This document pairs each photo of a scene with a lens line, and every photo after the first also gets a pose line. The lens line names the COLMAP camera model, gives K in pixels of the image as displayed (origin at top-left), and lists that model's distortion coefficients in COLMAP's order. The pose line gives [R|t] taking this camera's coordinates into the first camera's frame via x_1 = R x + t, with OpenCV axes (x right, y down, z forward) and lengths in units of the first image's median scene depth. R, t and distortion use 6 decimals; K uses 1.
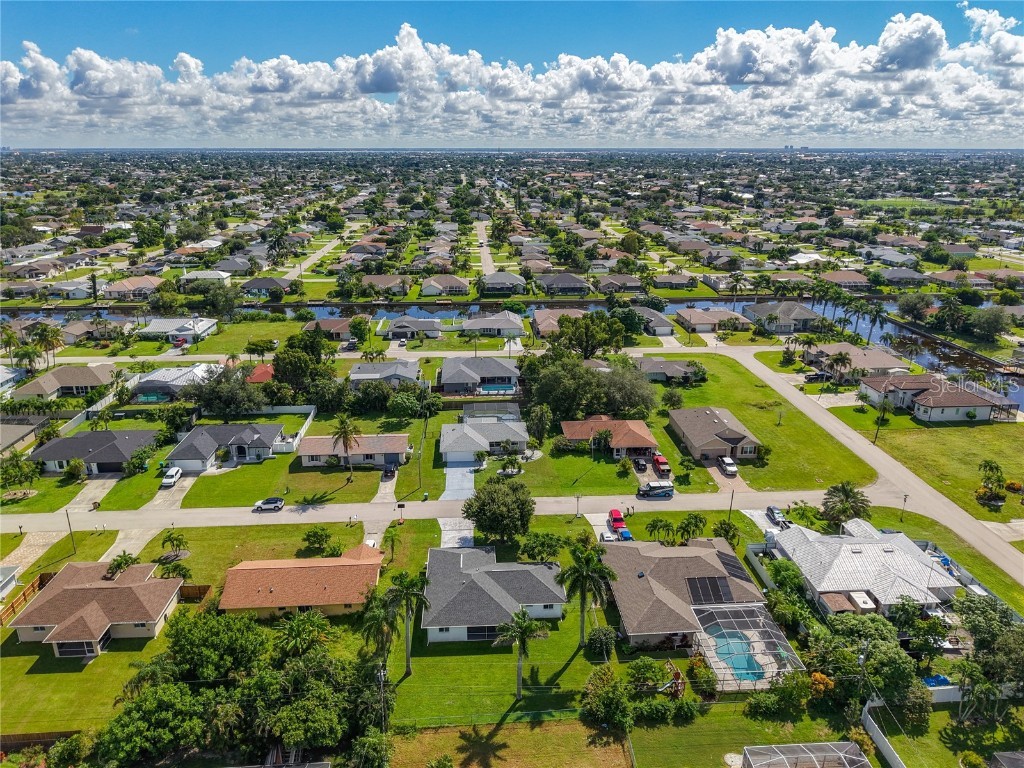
lens RADIAL K [[698.4, 0, 512.9], [0, 698.4, 389.5], [0, 0, 1]] dist [0.004165, -0.006751]
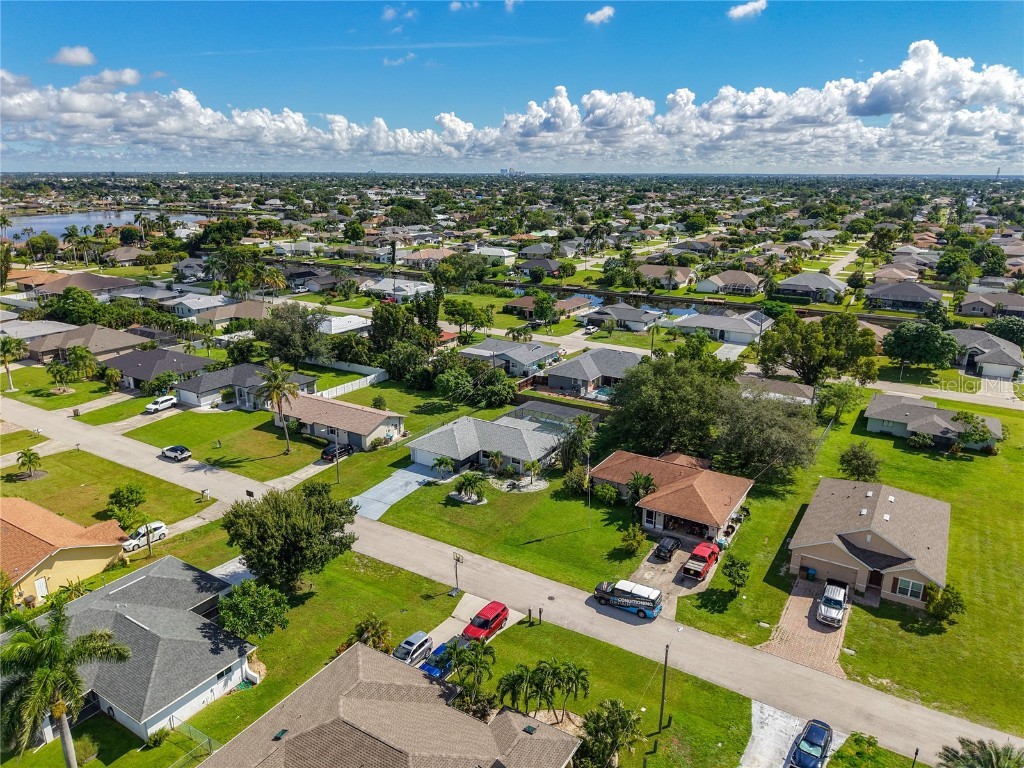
lens RADIAL K [[709.1, 0, 509.6], [0, 709.1, 379.3], [0, 0, 1]] dist [-0.004211, -0.019806]
pose [[0.810340, 0.165034, -0.562239, 0.279978], [-0.194105, 0.980947, 0.008180, -0.001356], [0.552877, 0.102504, 0.826934, 0.350442]]
